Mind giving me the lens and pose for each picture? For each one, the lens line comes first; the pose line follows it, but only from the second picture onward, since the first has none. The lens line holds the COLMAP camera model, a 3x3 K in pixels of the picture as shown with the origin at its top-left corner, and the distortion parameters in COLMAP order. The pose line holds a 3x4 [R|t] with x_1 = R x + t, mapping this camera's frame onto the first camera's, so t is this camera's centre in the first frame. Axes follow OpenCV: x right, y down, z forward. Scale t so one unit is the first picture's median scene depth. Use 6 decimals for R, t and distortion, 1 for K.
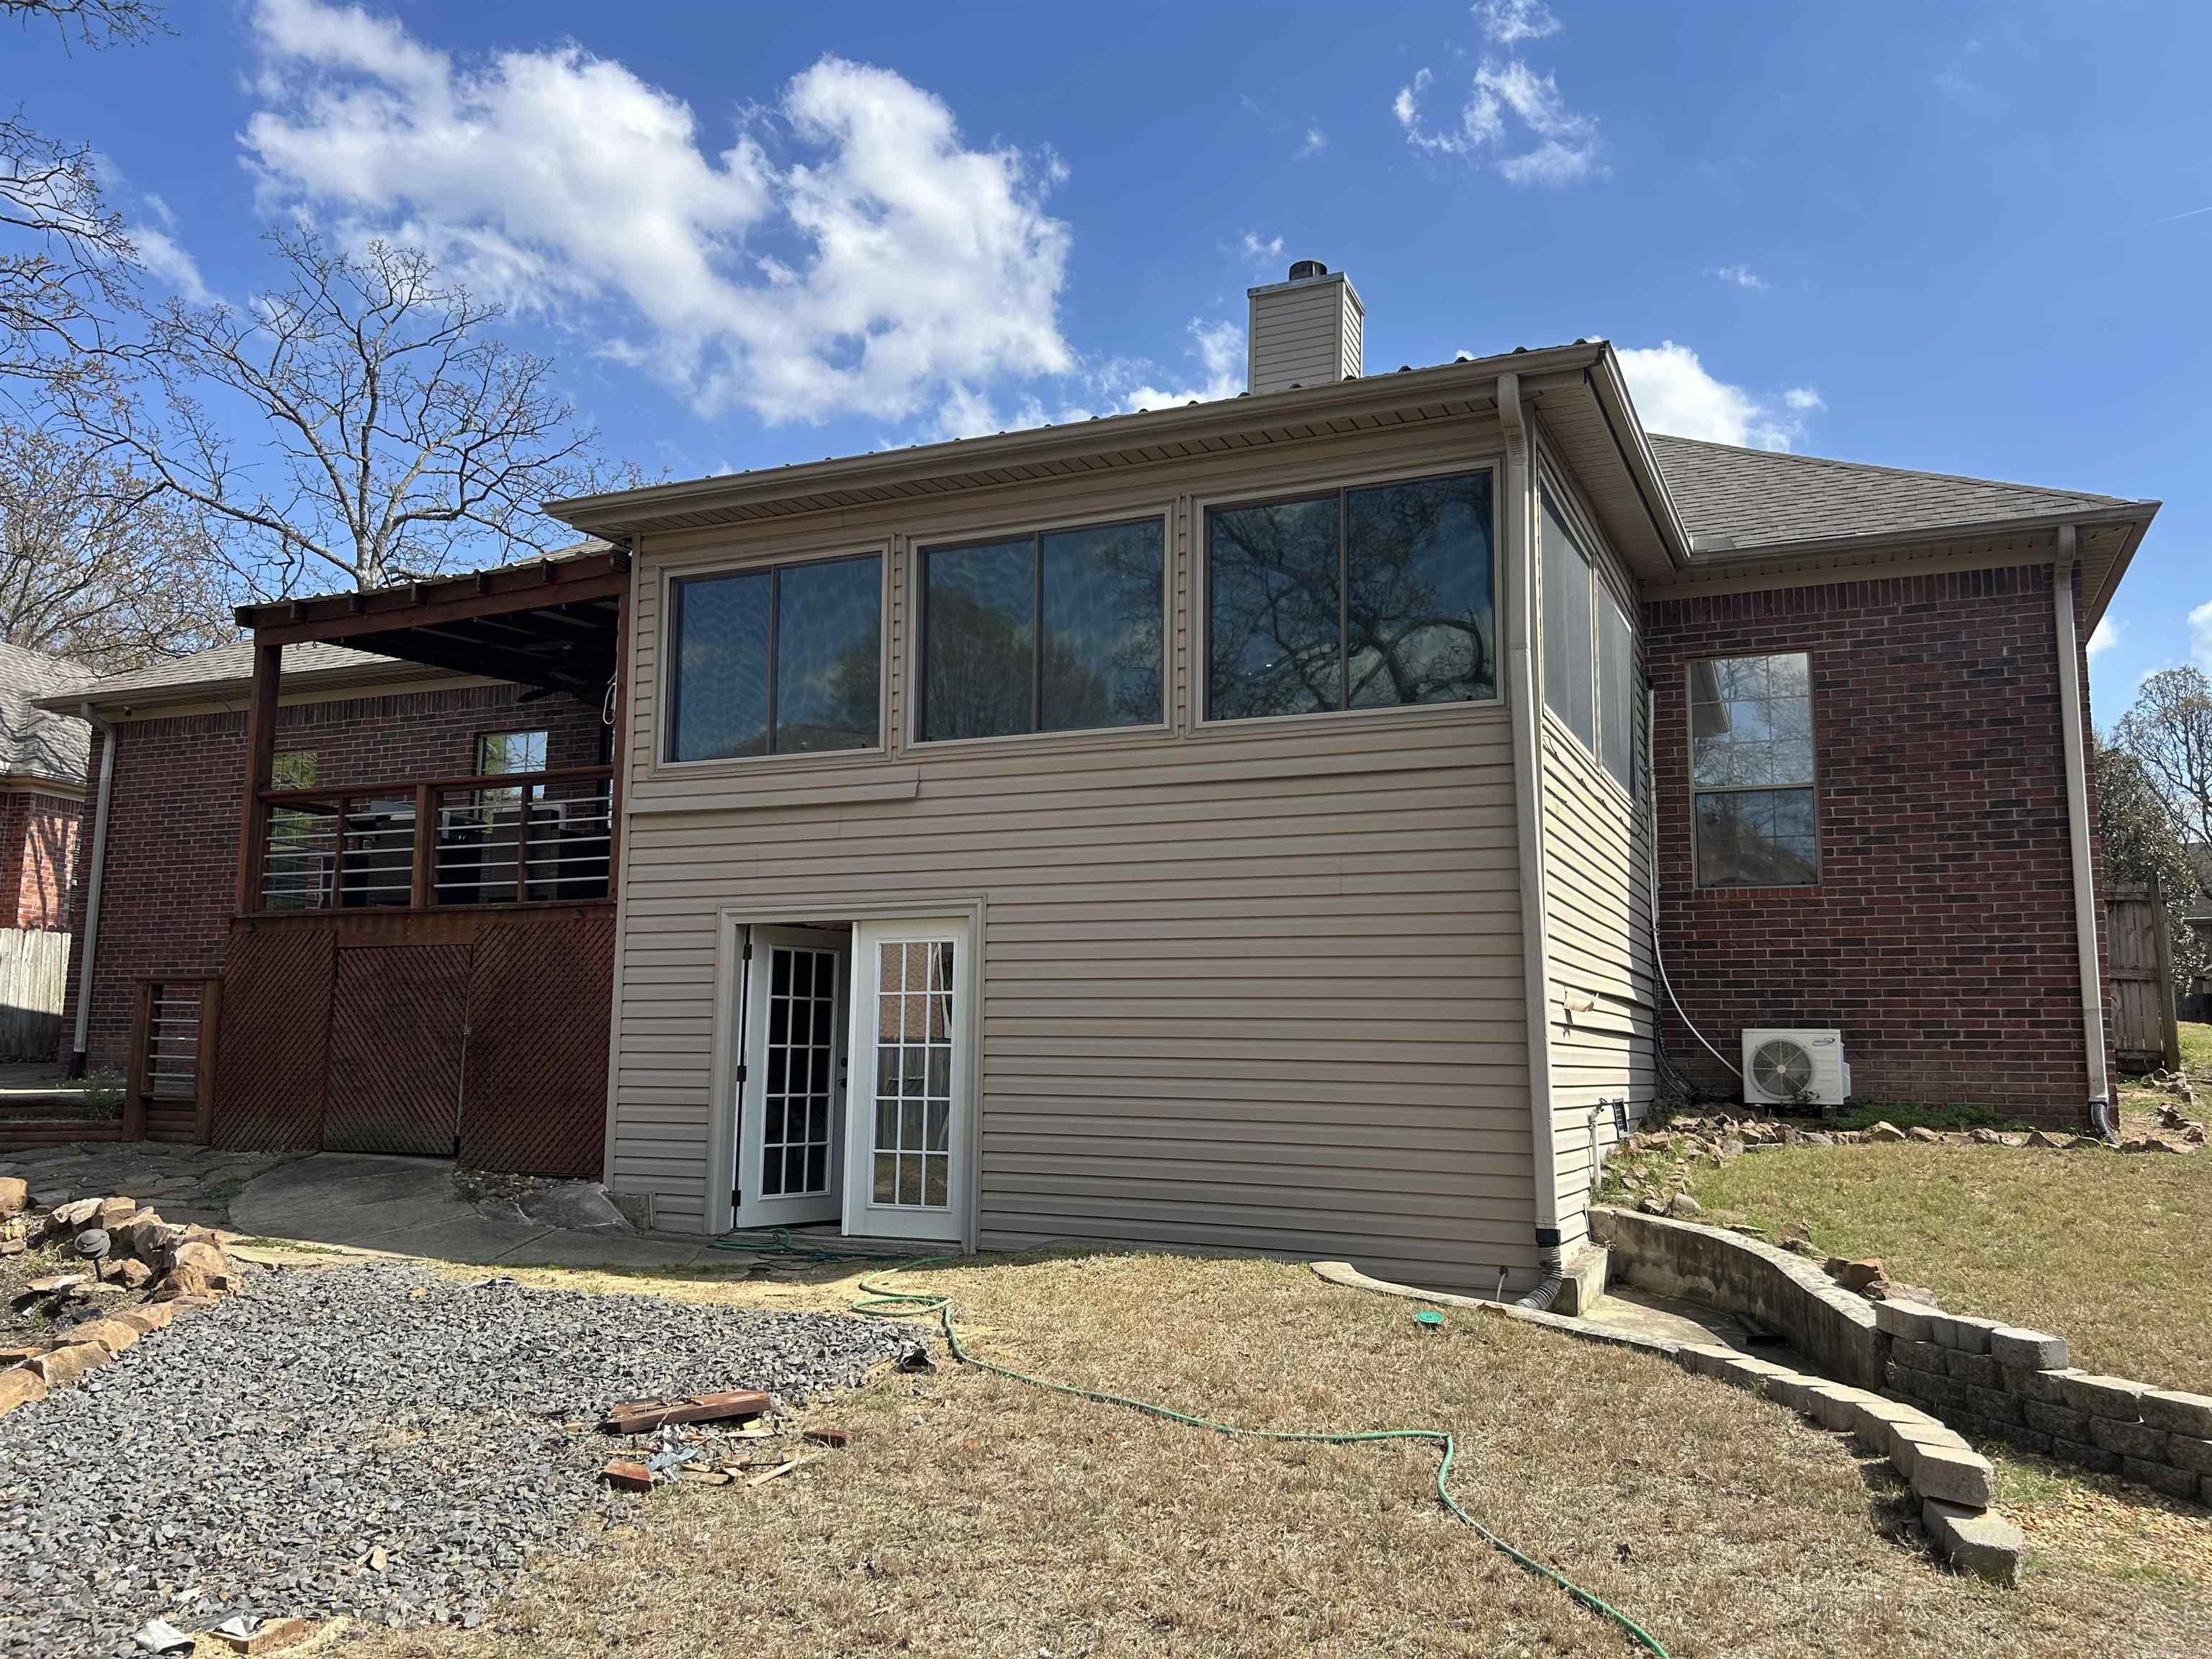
lens RADIAL K [[1672.5, 0, 1106.0], [0, 1672.5, 829.5], [0, 0, 1]] dist [0.048296, -0.002932]
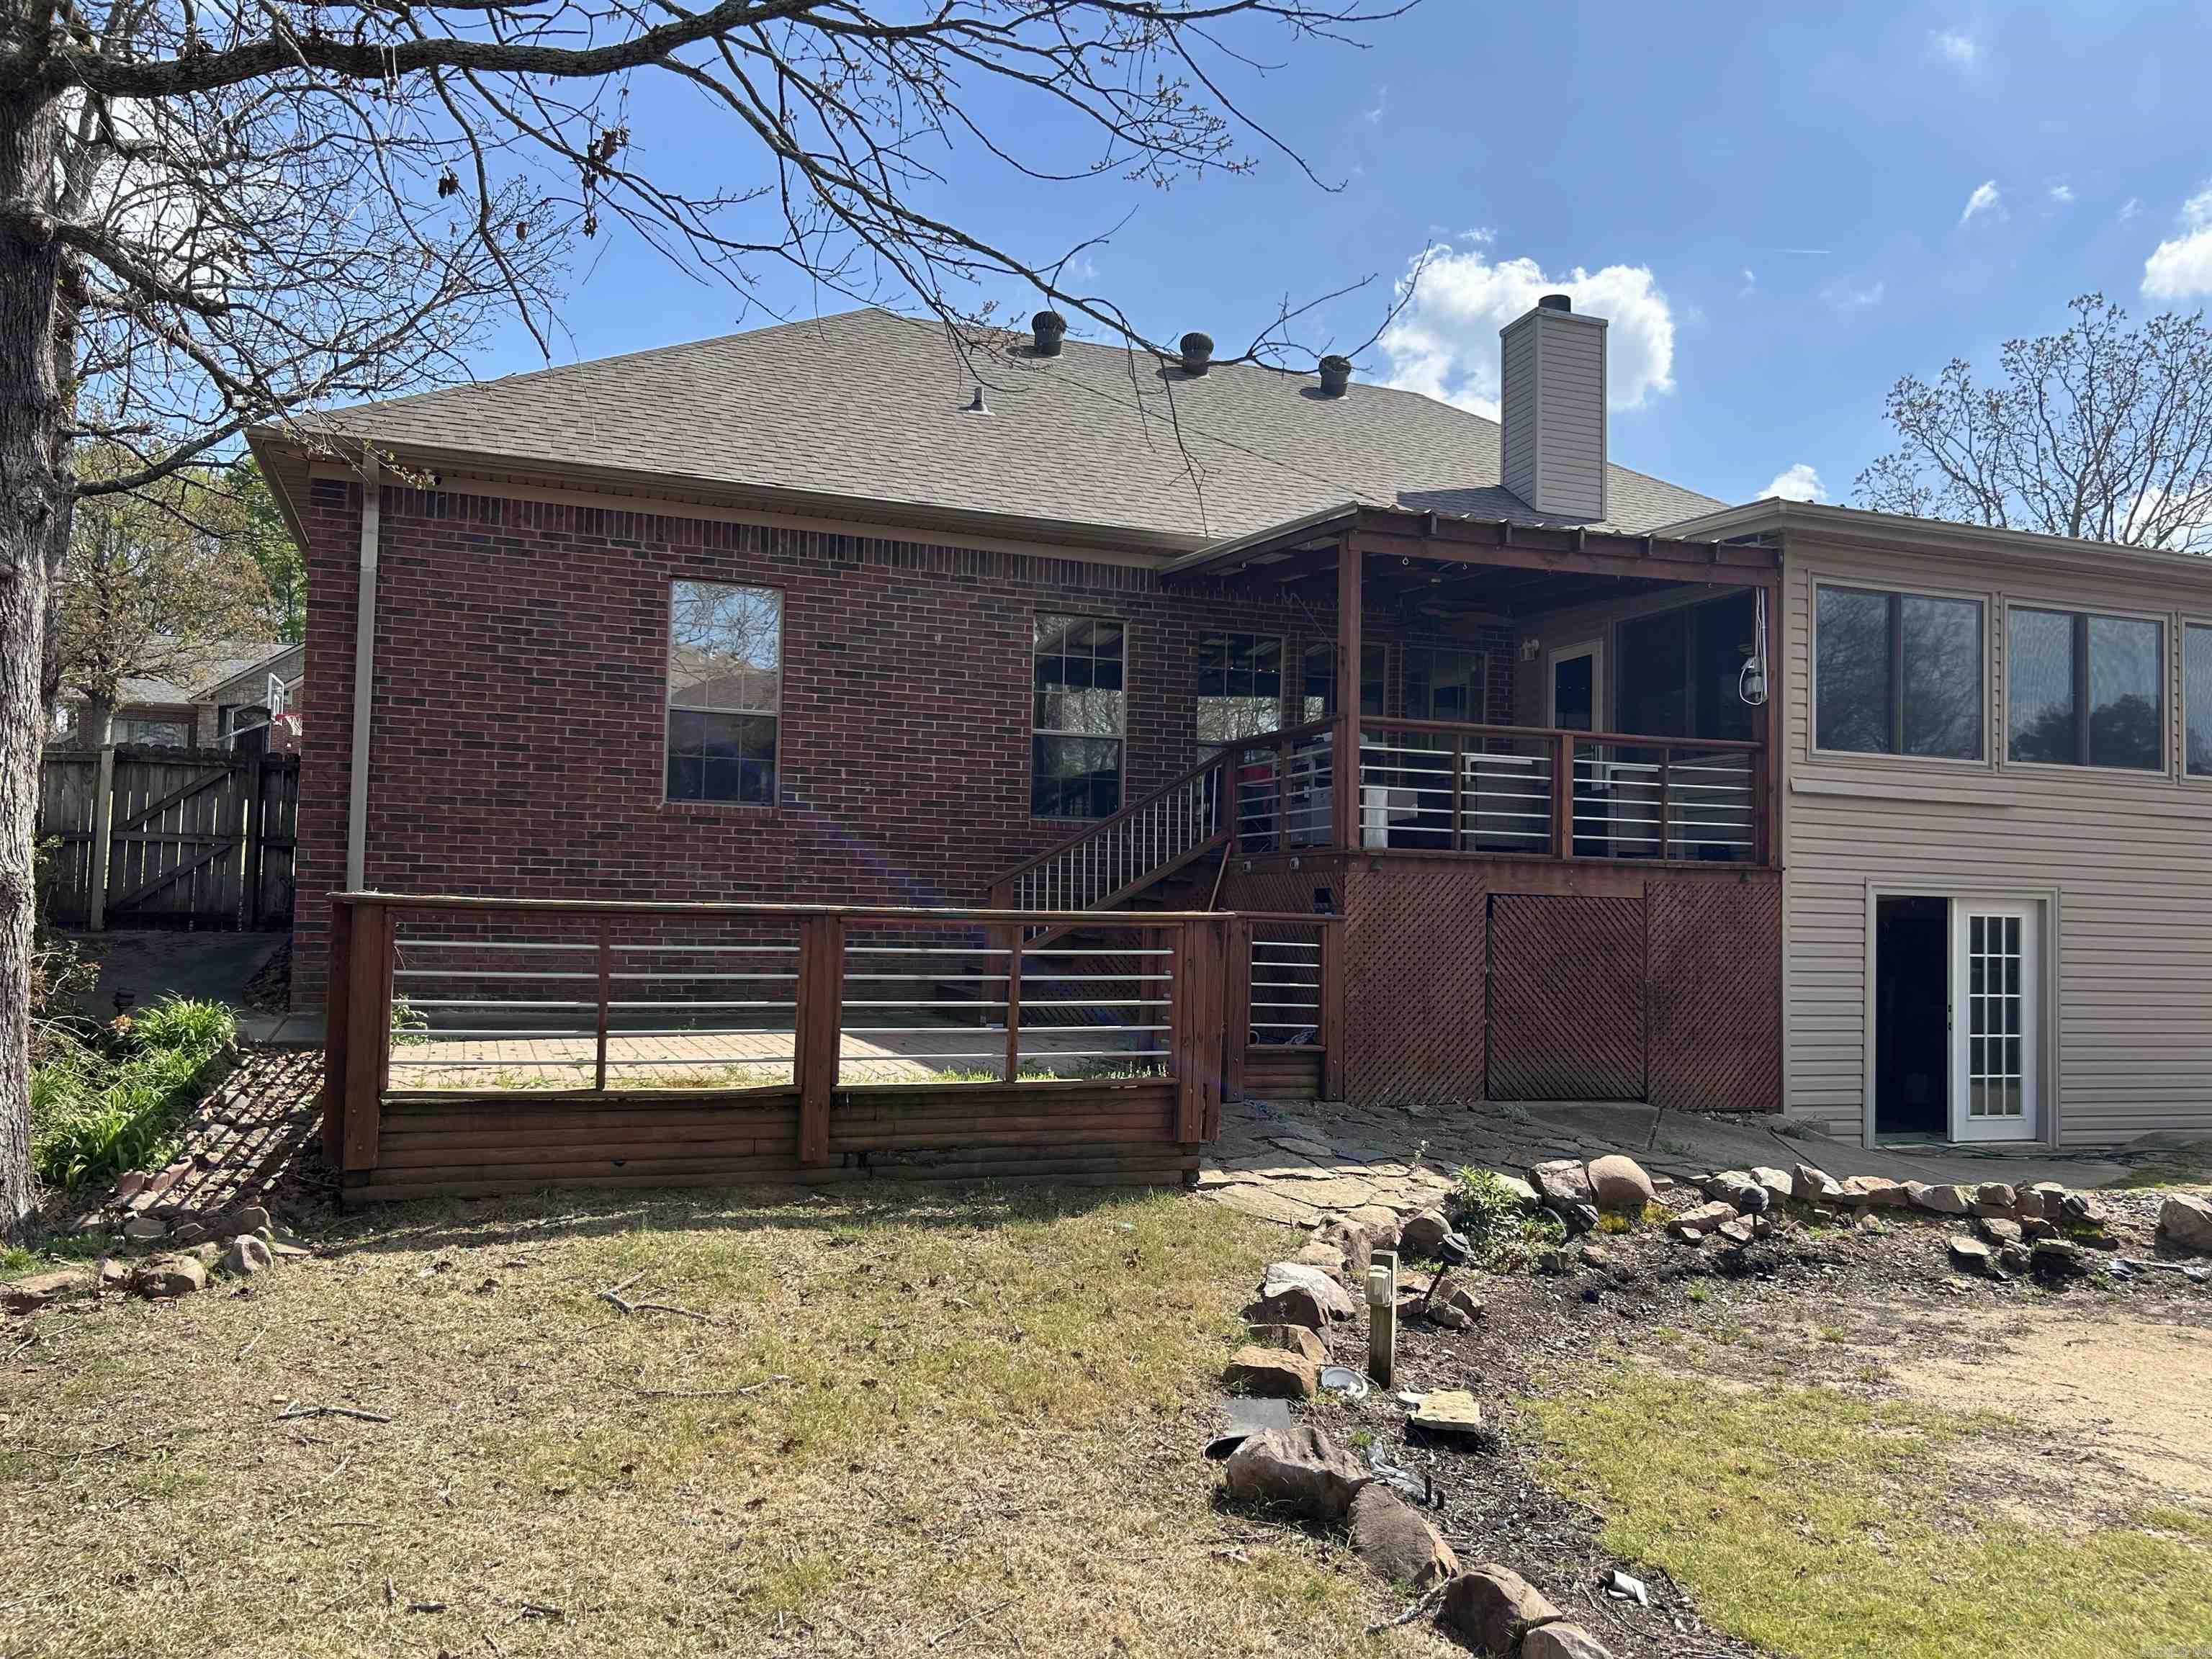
lens RADIAL K [[1672.5, 0, 1106.0], [0, 1672.5, 829.5], [0, 0, 1]] dist [0.048296, -0.002932]
pose [[0.692111, 0.048721, 0.720145, -1.428819], [-0.111778, 0.992918, 0.040252, 0.022629], [-0.713083, -0.108356, 0.692655, 0.551558]]
